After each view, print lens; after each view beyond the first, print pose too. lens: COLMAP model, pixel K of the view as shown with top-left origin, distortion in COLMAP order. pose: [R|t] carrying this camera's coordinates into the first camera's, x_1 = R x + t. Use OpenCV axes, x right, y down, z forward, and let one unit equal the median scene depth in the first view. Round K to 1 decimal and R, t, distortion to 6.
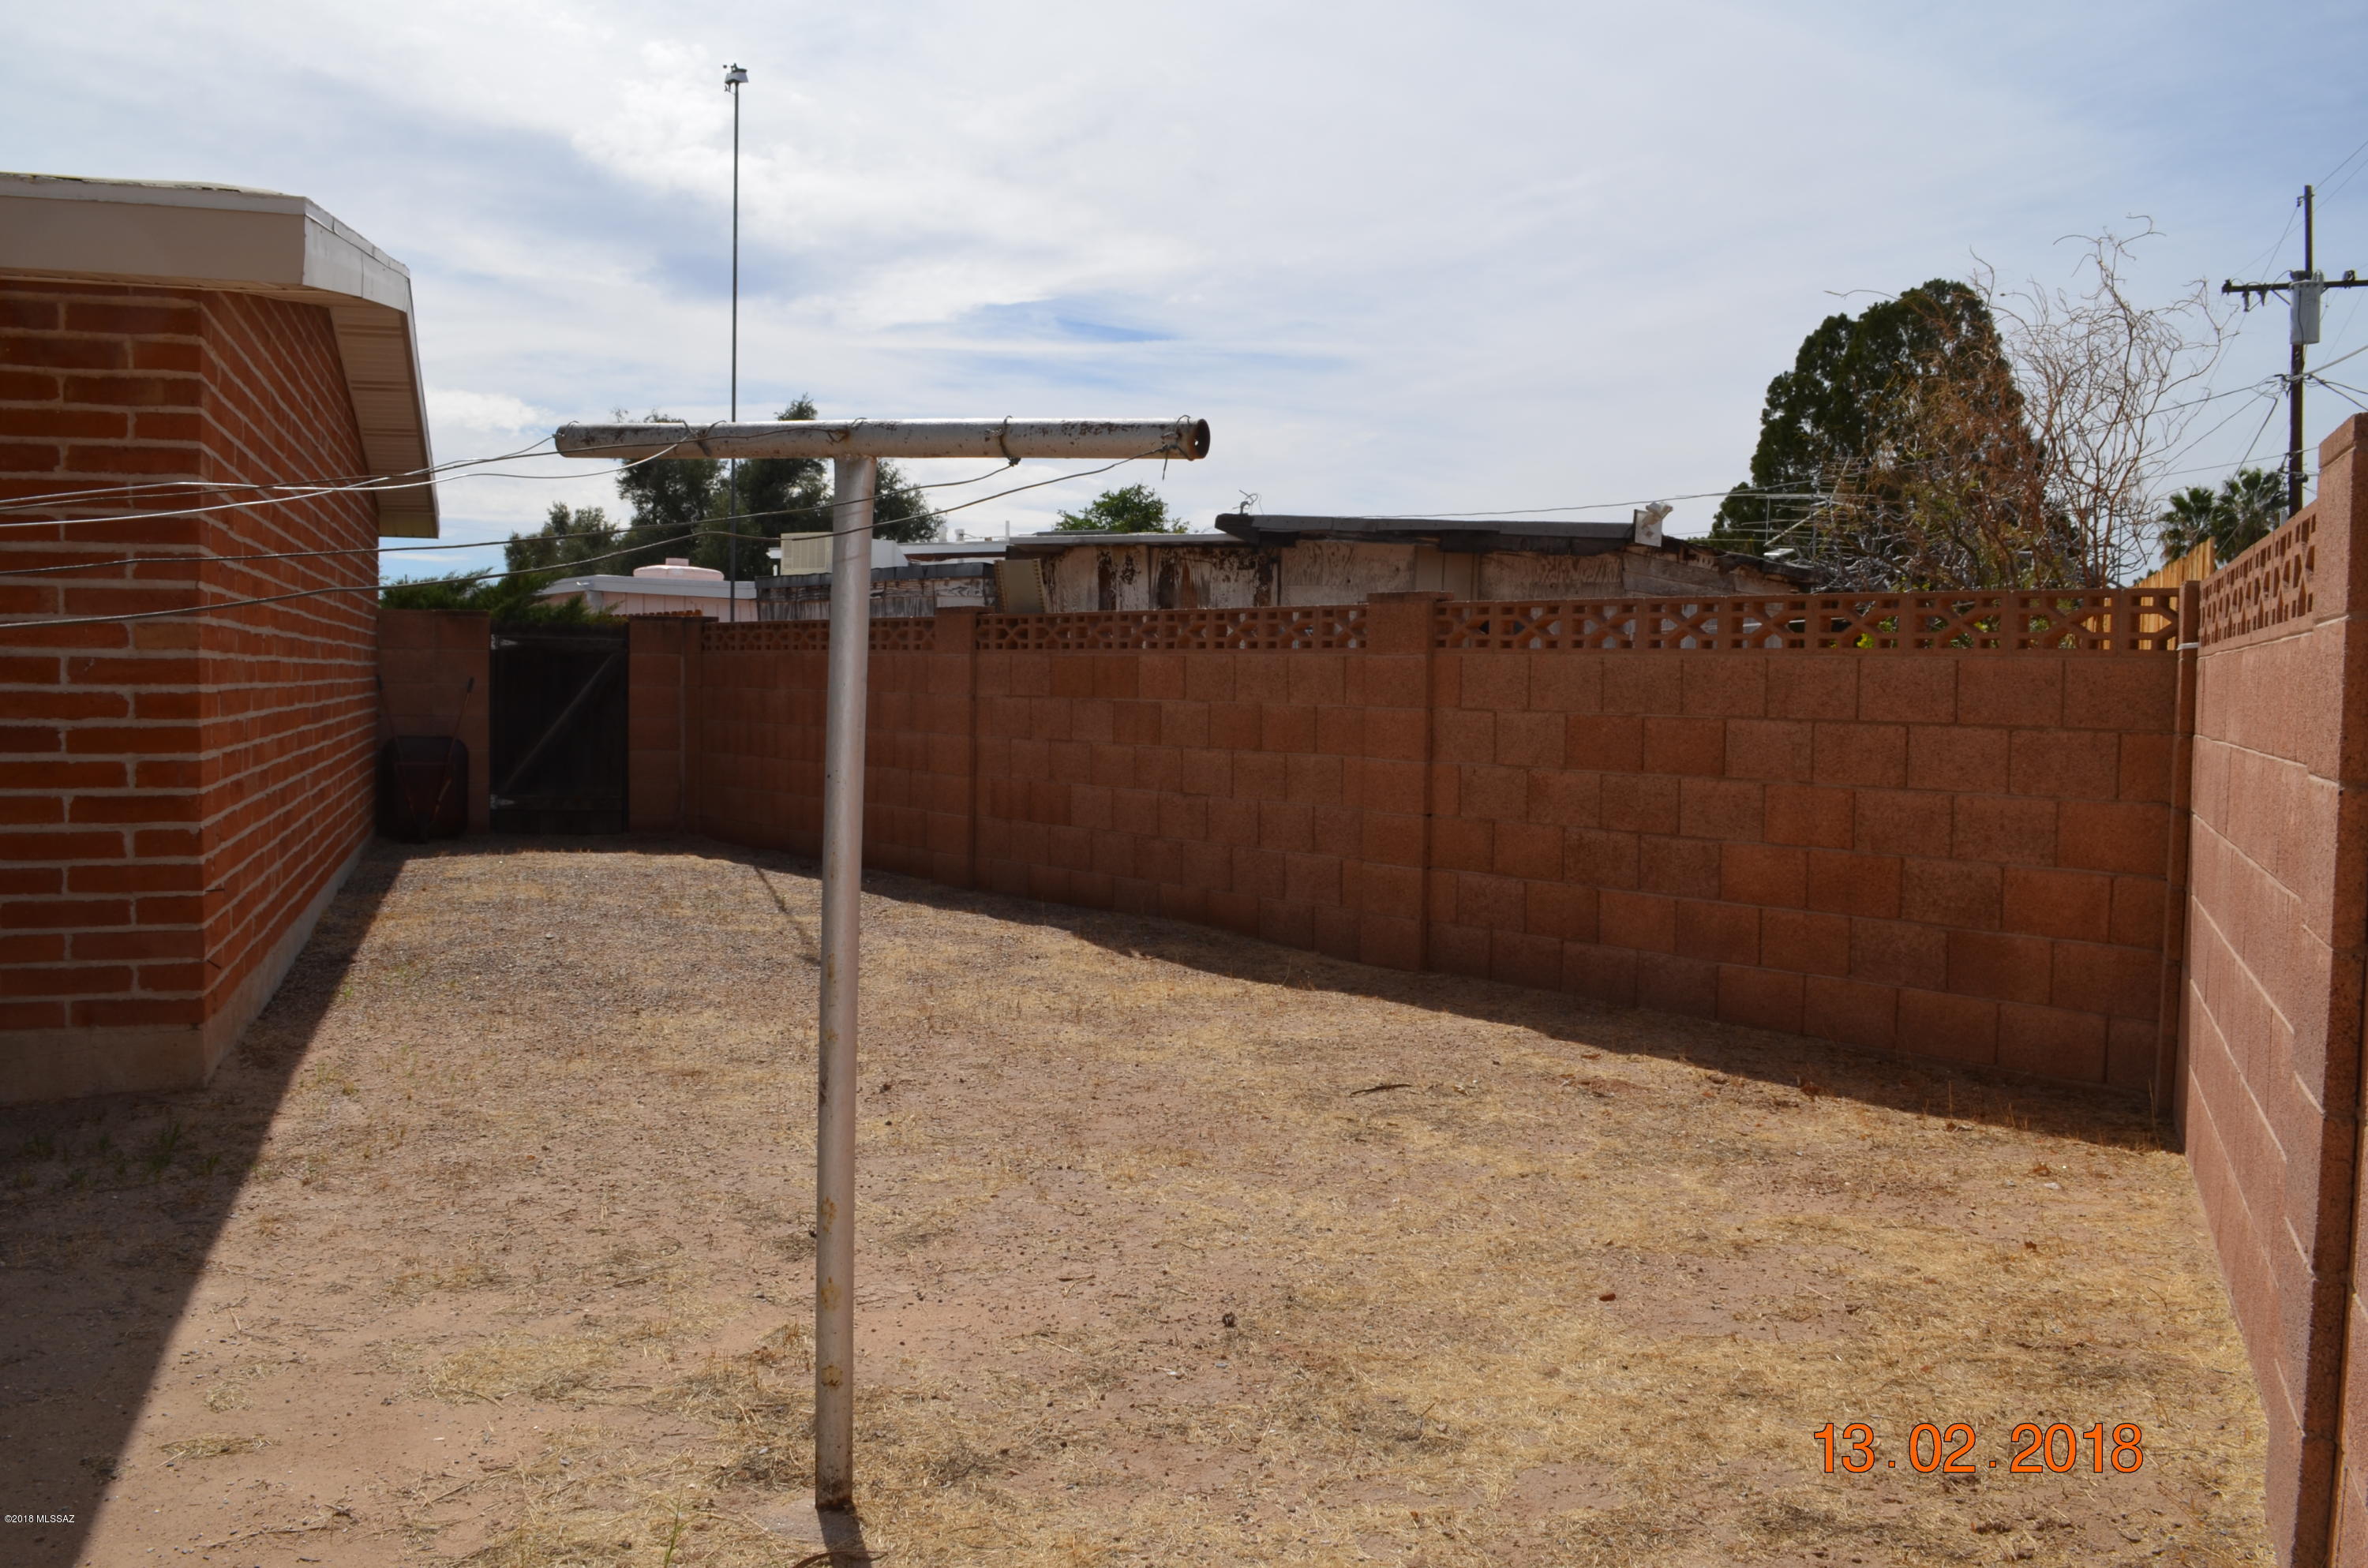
lens RADIAL K [[1947.7, 0, 1184.4], [0, 1947.7, 796.3], [0, 0, 1]] dist [-0.088578, -0.000900]
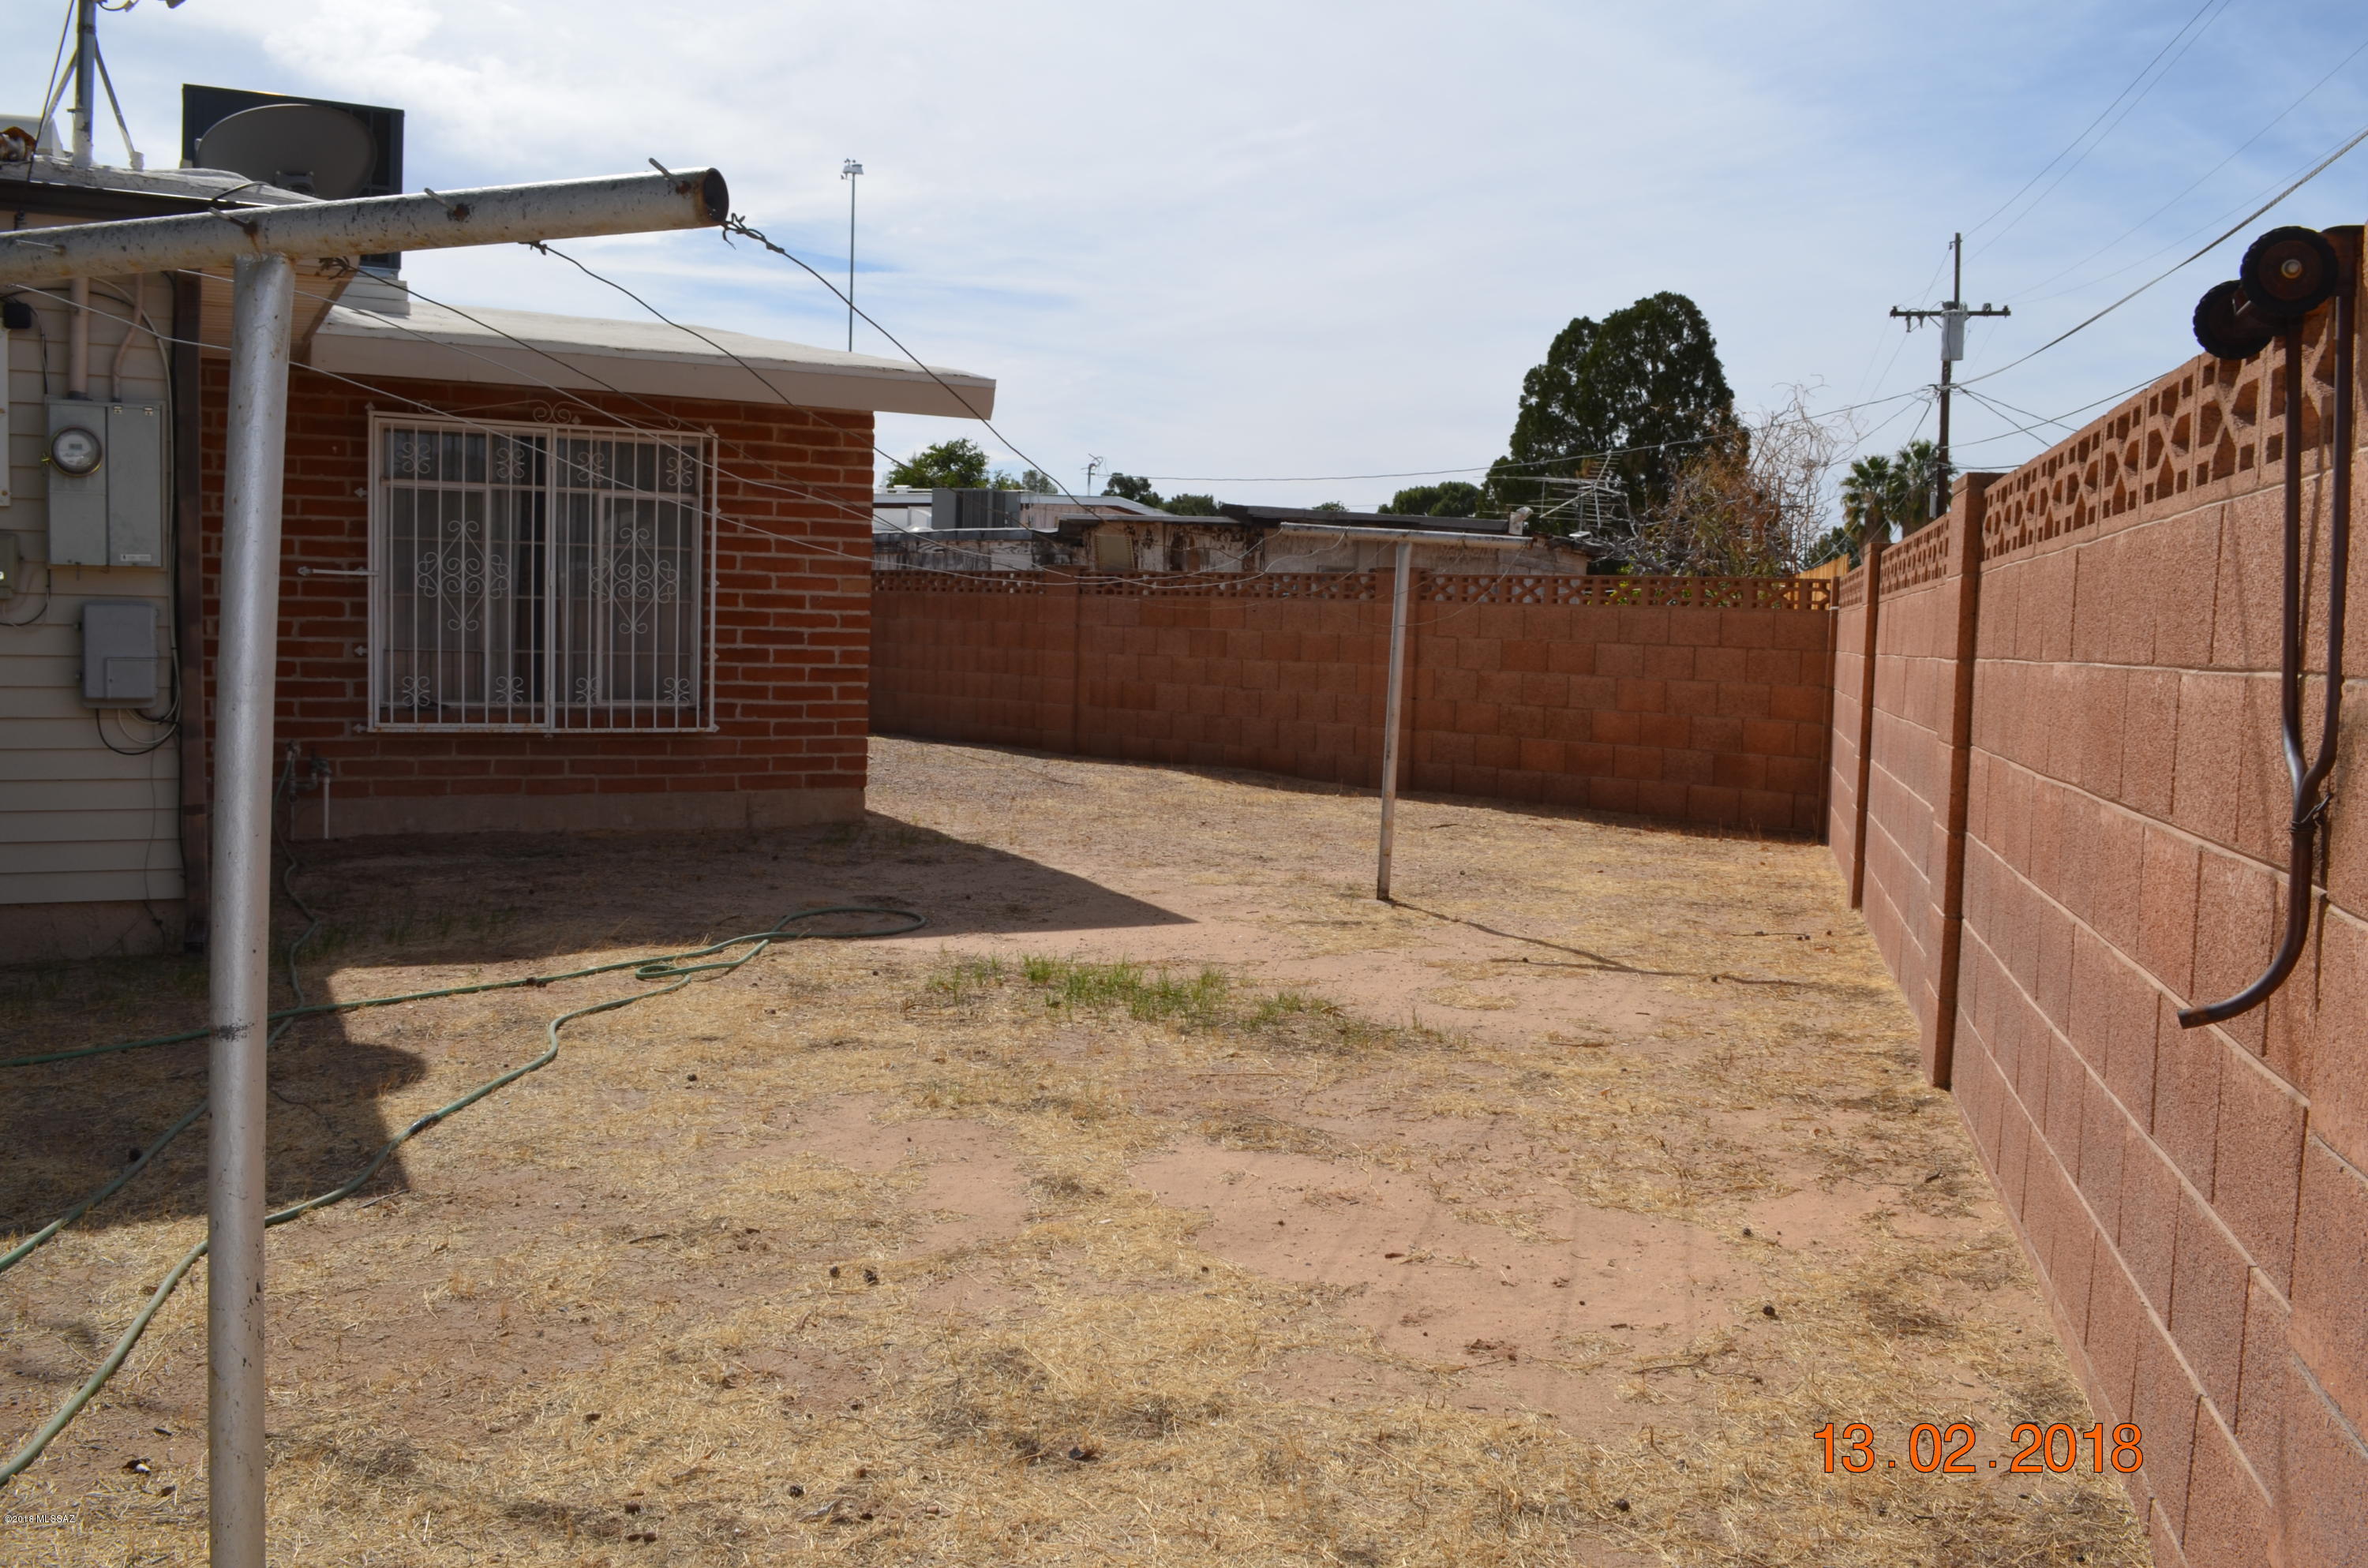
lens RADIAL K [[1968.8, 0, 1184.0], [0, 1968.8, 784.0], [0, 0, 1]] dist [-0.102668, 0.009180]
pose [[0.989065, 0.002410, 0.147458, -0.100450], [-0.006076, 0.999683, 0.024420, 0.013448], [-0.147353, -0.025049, 0.988767, -0.206884]]
